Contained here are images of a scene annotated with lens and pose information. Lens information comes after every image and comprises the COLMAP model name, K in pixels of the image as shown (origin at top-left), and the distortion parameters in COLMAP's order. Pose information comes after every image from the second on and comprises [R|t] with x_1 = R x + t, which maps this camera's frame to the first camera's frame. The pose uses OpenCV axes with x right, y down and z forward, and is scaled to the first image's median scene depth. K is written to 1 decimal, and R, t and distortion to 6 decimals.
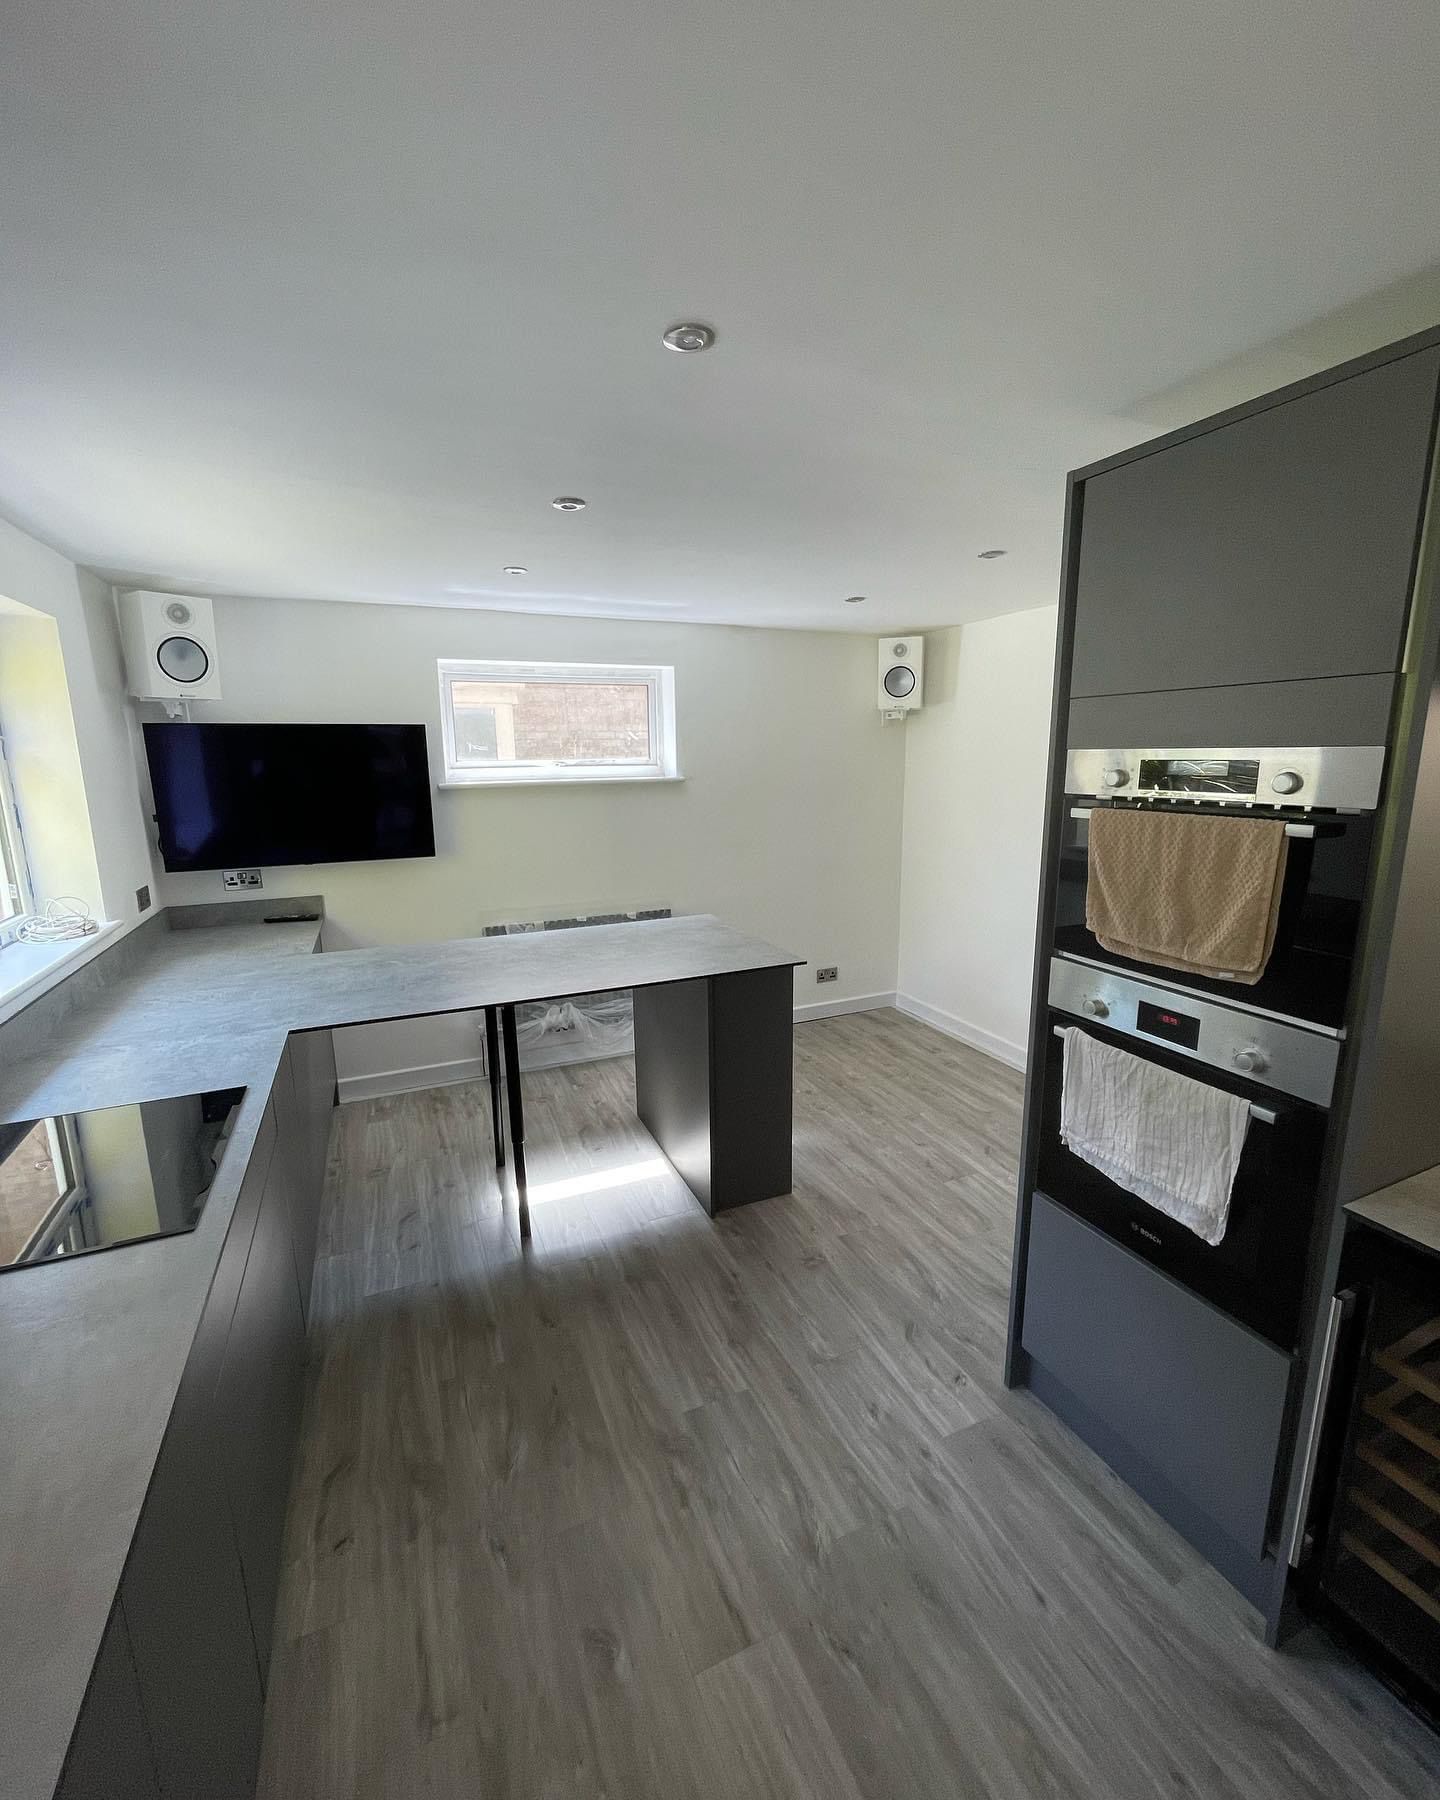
lens RADIAL K [[761.7, 0, 717.8], [0, 761.7, 900.2], [0, 0, 1]] dist [-0.004700, -0.000495]
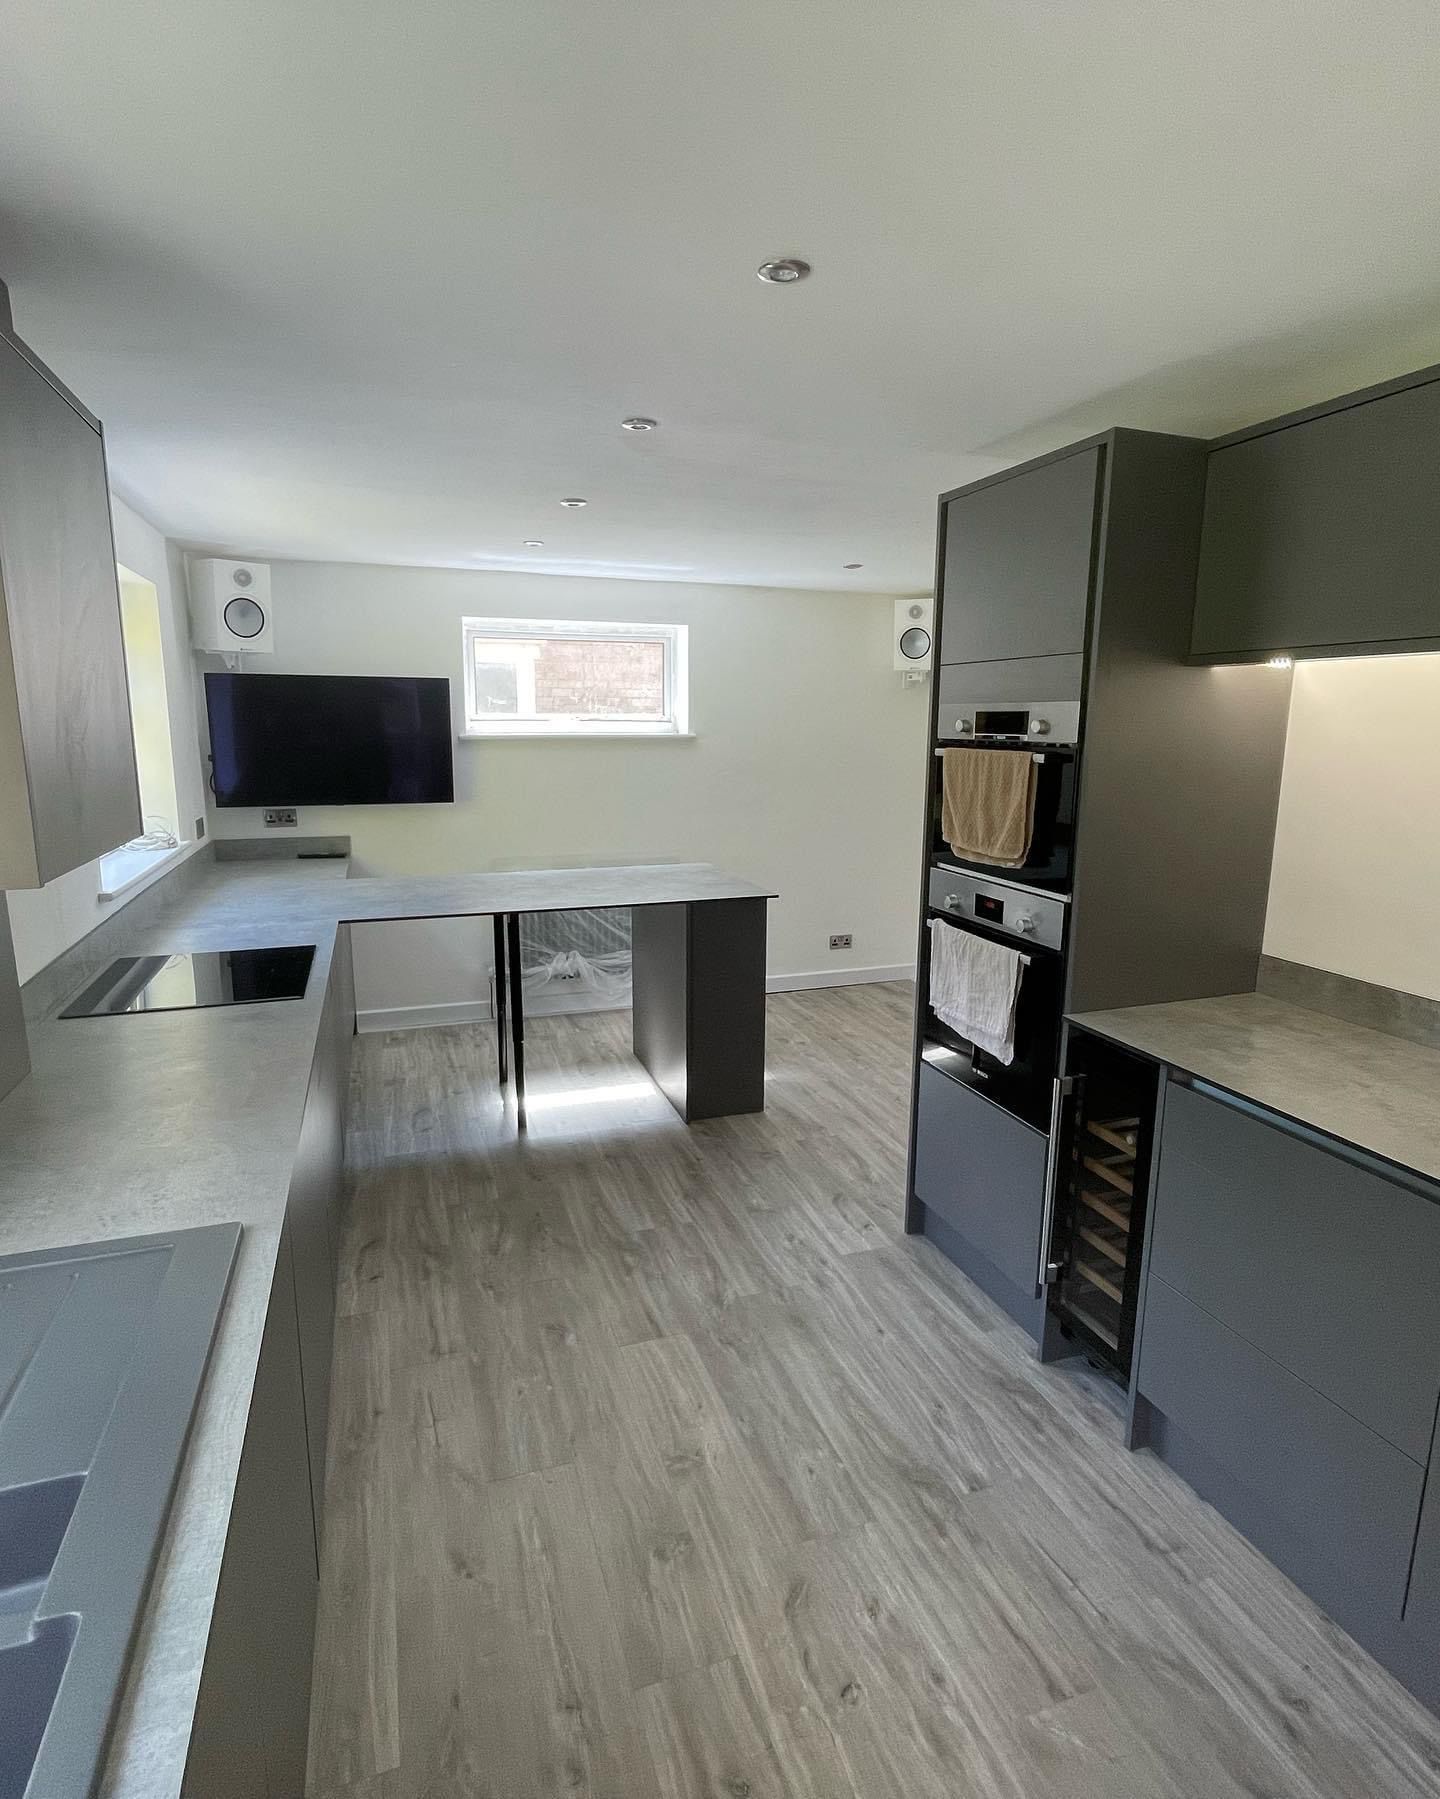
lens RADIAL K [[959.7, 0, 722.3], [0, 959.7, 896.8], [0, 0, 1]] dist [-0.003782, -0.000521]
pose [[0.996946, 0.032165, -0.071159, 0.158962], [-0.032841, 0.999426, -0.008346, 0.113912], [0.070850, 0.010657, 0.997430, -0.479837]]
